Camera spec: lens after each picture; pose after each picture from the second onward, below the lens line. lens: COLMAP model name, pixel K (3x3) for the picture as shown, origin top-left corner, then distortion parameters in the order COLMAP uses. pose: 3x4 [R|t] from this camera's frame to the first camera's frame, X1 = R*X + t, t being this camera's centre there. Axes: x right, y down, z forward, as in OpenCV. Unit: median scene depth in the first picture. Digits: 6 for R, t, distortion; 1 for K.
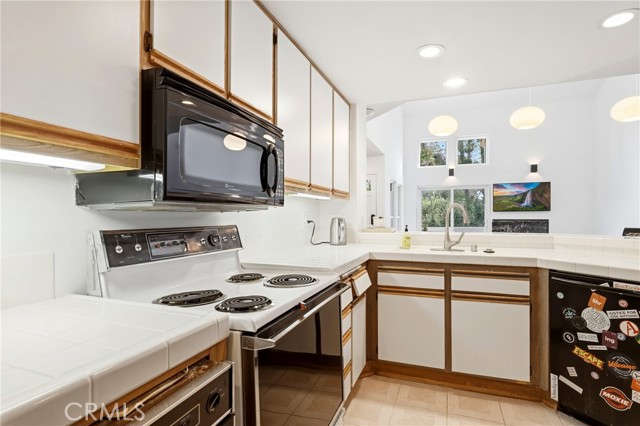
lens RADIAL K [[328.6, 0, 318.3], [0, 328.6, 213.3], [0, 0, 1]] dist [0.003962, -0.000126]
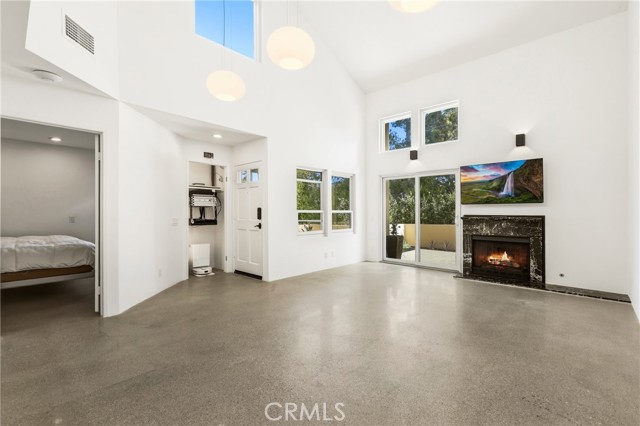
lens RADIAL K [[295.9, 0, 318.9], [0, 295.9, 209.7], [0, 0, 1]] dist [0.003305, 0.000344]
pose [[0.927170, -0.000246, -0.374640, 0.495164], [-0.000437, 0.999998, -0.001736, 0.008676], [0.374640, 0.001773, 0.927169, 0.273691]]
